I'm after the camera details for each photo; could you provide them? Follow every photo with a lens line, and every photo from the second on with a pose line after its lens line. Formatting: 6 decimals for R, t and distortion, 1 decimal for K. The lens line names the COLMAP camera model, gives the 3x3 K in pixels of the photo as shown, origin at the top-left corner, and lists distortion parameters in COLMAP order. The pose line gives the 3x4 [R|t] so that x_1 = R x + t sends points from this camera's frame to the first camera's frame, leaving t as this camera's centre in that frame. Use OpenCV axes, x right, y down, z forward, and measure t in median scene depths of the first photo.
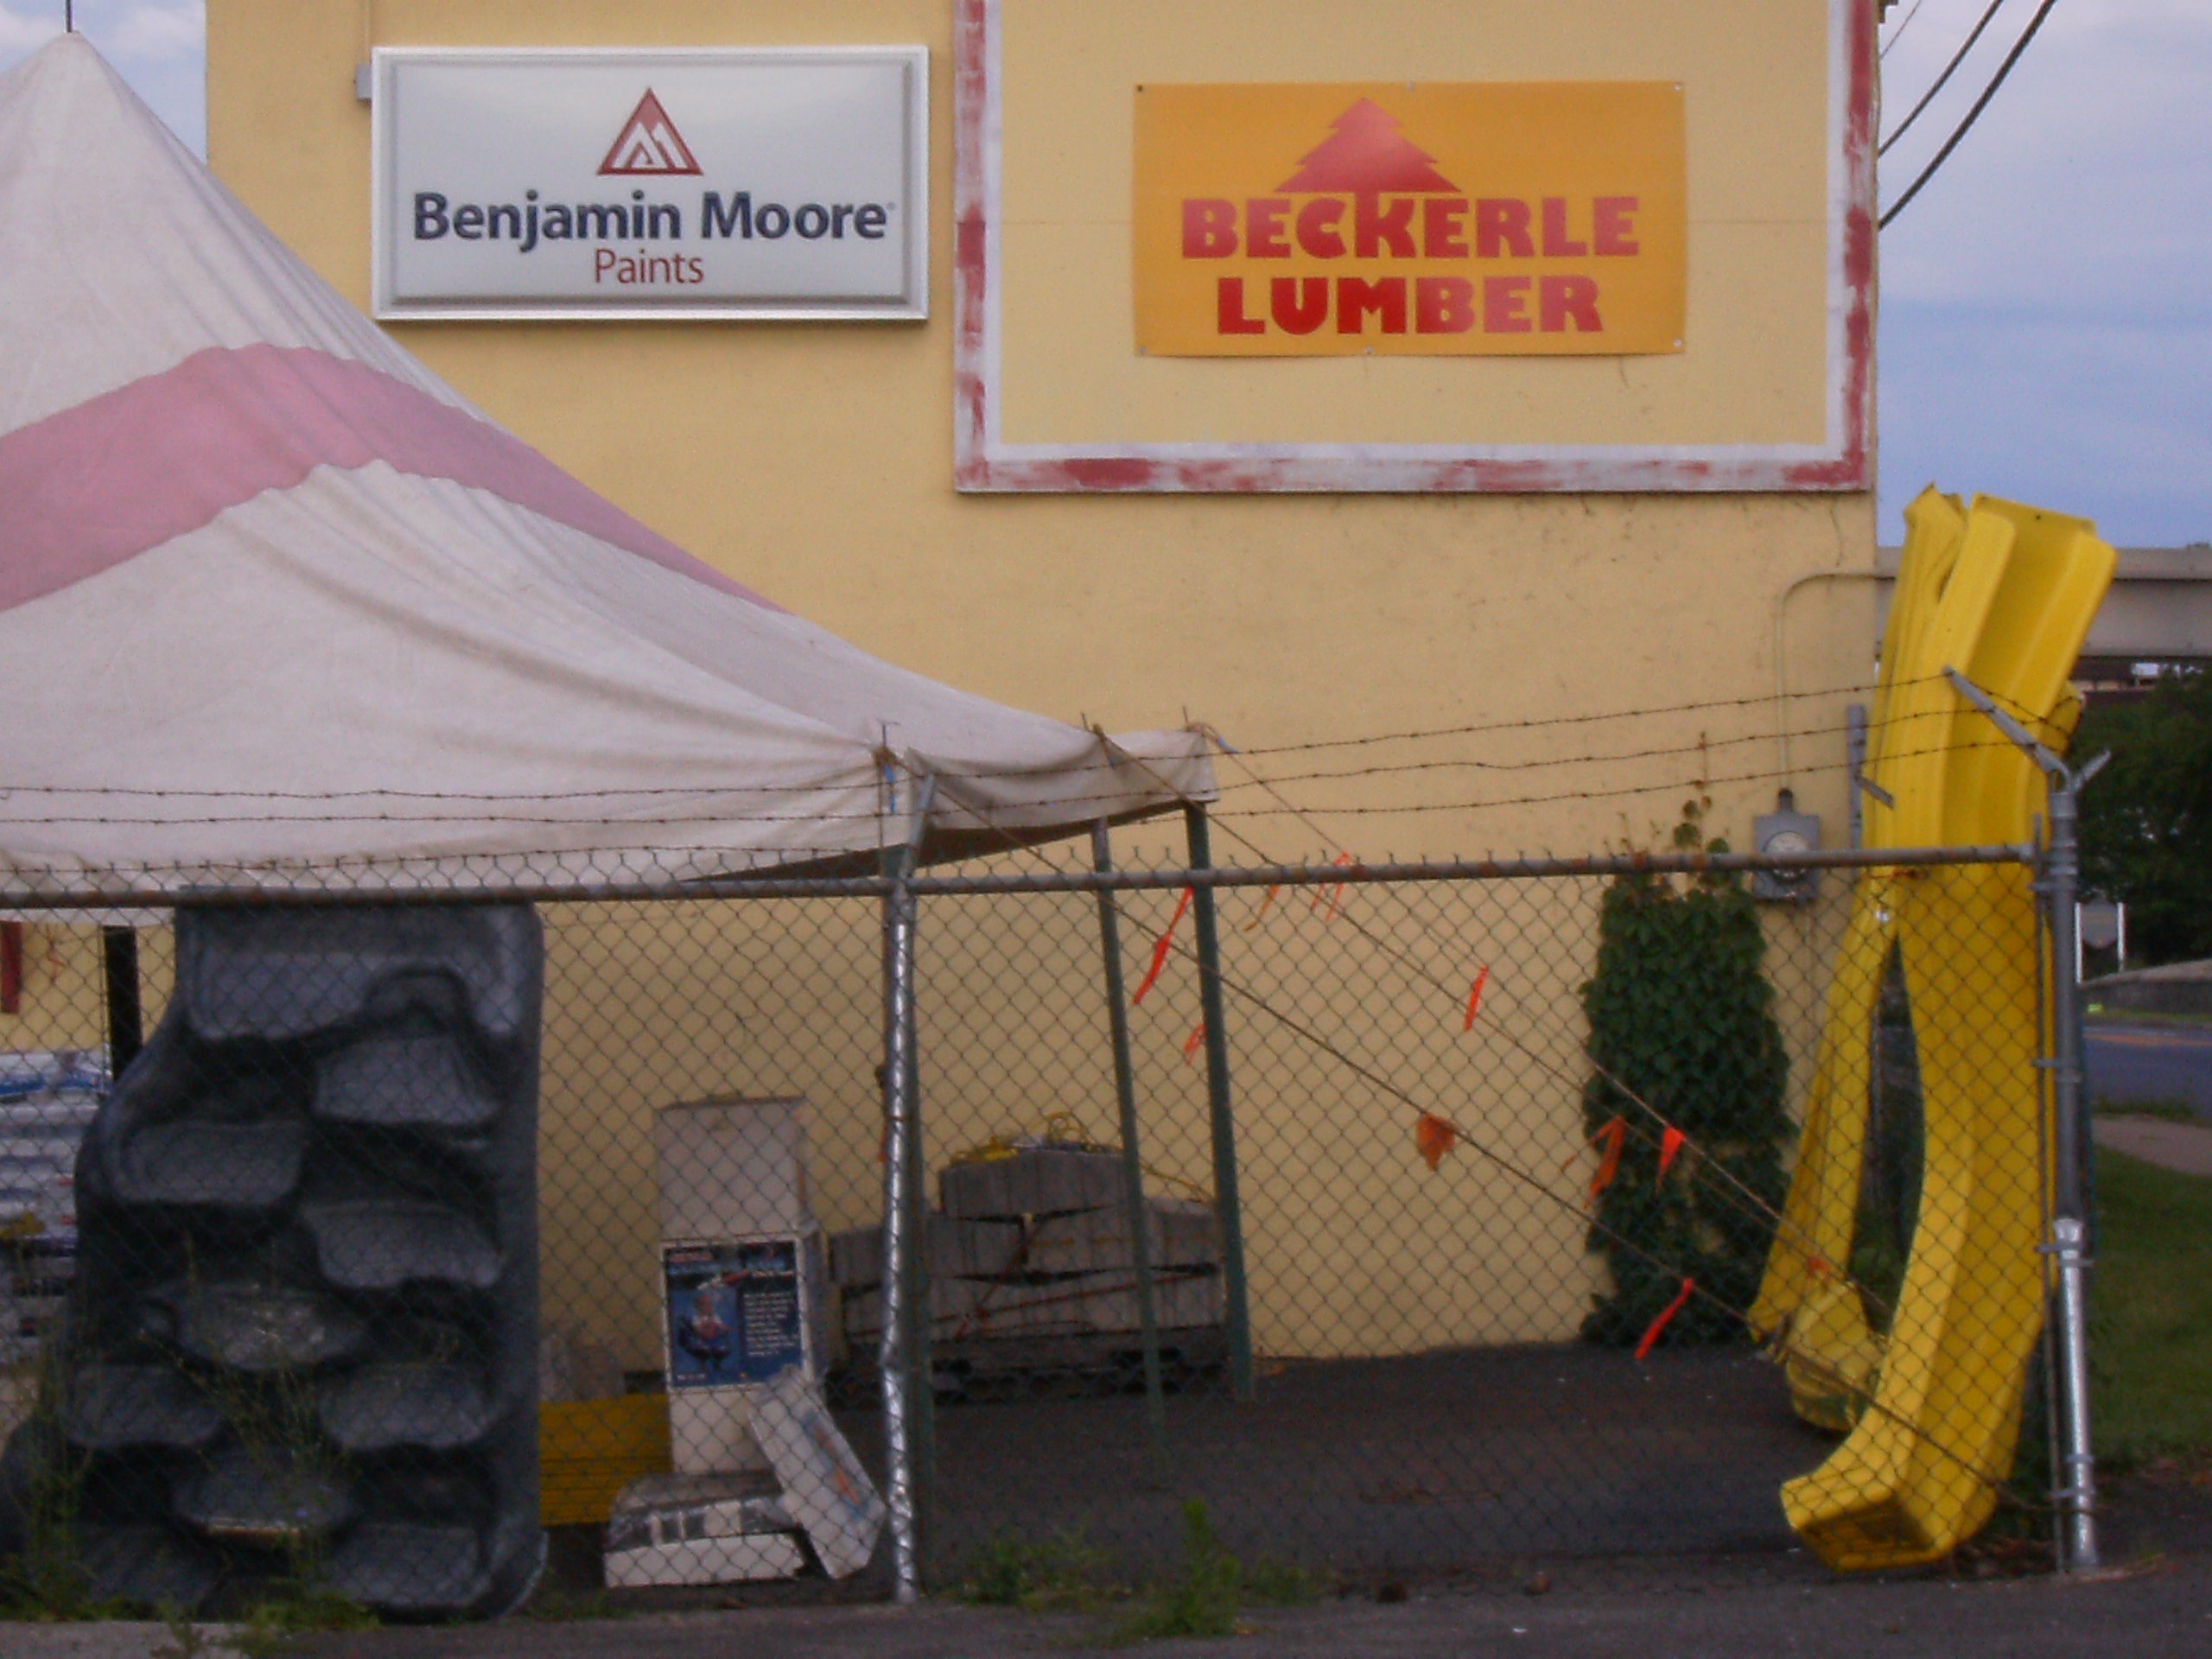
lens RADIAL K [[6383.5, 0, 1105.8], [0, 6383.5, 831.8], [0, 0, 1]] dist [-0.055473, 0.000000]
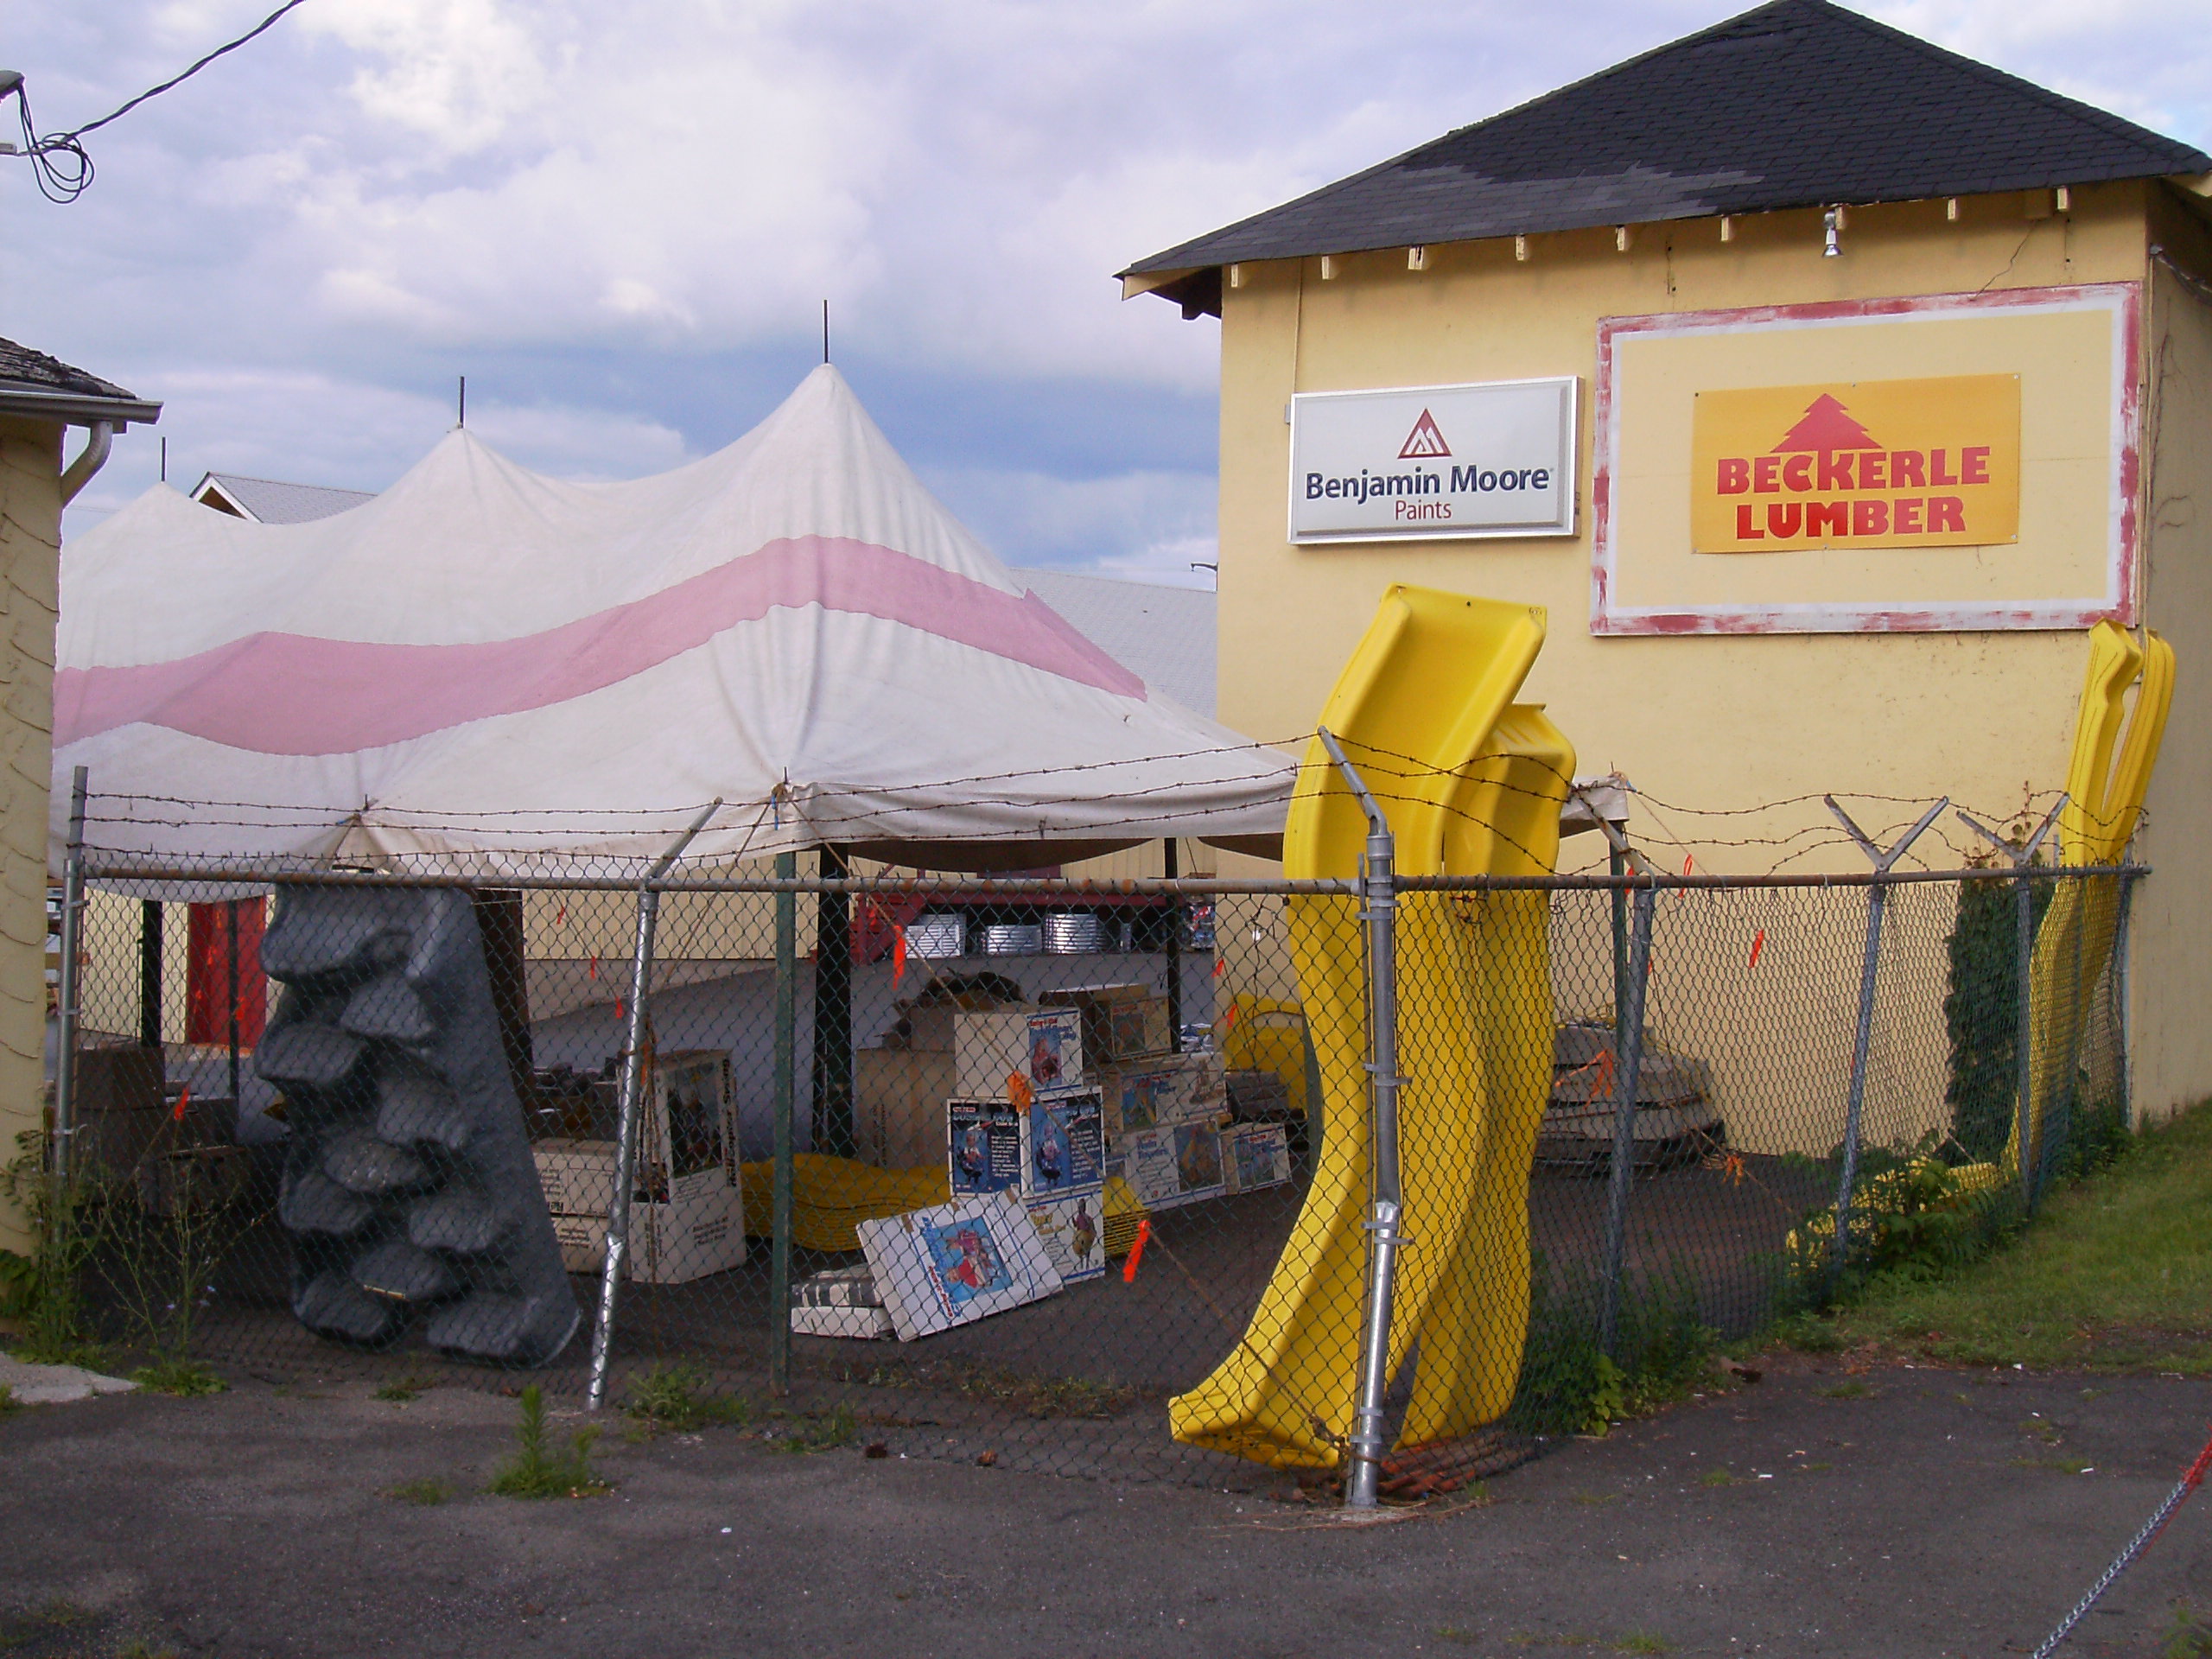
lens RADIAL K [[2665.9, 0, 1106.4], [0, 2665.9, 805.2], [0, 0, 1]] dist [-0.083658, 0.000000]
pose [[0.893772, 0.016021, -0.448236, 0.182387], [-0.017400, 0.999848, 0.001041, -0.006380], [0.448184, 0.006869, 0.893915, 0.308381]]
